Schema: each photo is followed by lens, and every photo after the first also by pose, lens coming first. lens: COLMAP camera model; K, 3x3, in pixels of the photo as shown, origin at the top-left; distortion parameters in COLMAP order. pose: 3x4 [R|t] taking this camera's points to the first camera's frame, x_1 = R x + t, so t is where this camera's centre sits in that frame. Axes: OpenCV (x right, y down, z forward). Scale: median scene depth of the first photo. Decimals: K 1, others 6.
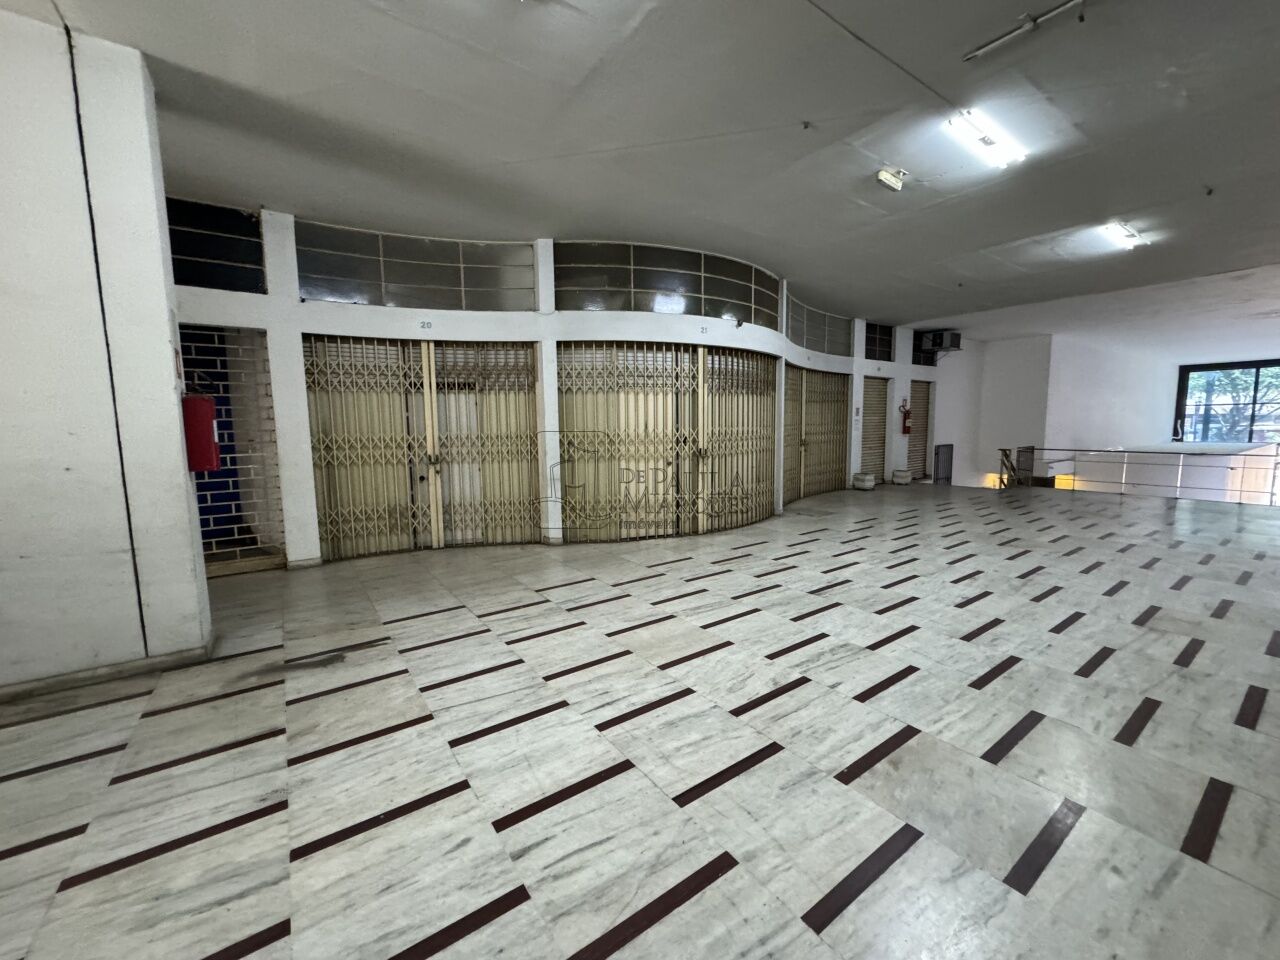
lens RADIAL K [[508.6, 0, 638.0], [0, 508.6, 479.0], [0, 0, 1]] dist [-0.000169, -0.000517]
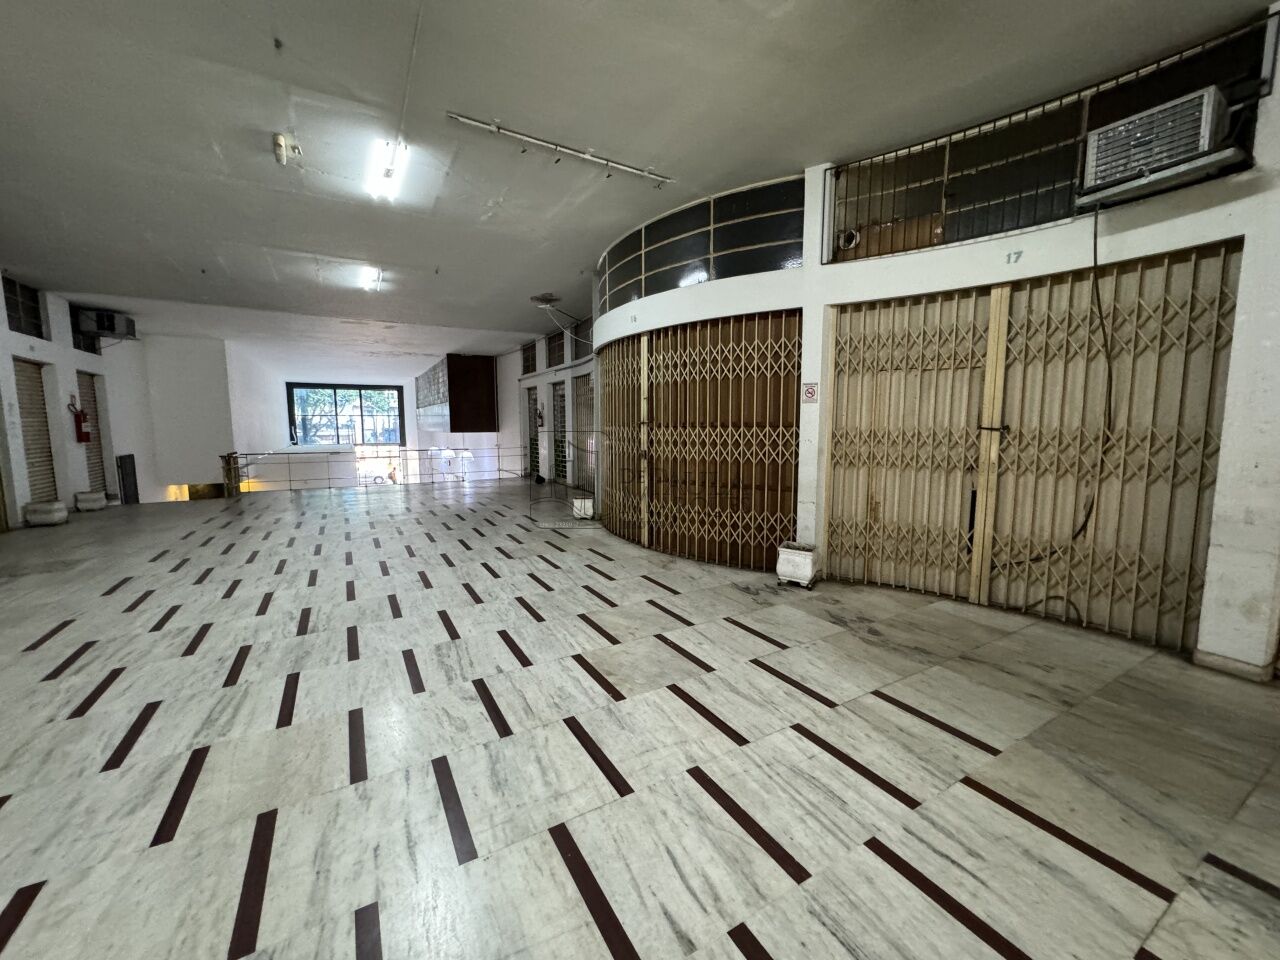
lens RADIAL K [[508.6, 0, 640.4], [0, 508.6, 479.1], [0, 0, 1]] dist [-0.000169, -0.000517]
pose [[0.087141, -0.094076, 0.991744, -0.425650], [0.108167, 0.990539, 0.084457, -0.032099], [-0.990306, 0.099915, 0.096493, 0.401471]]
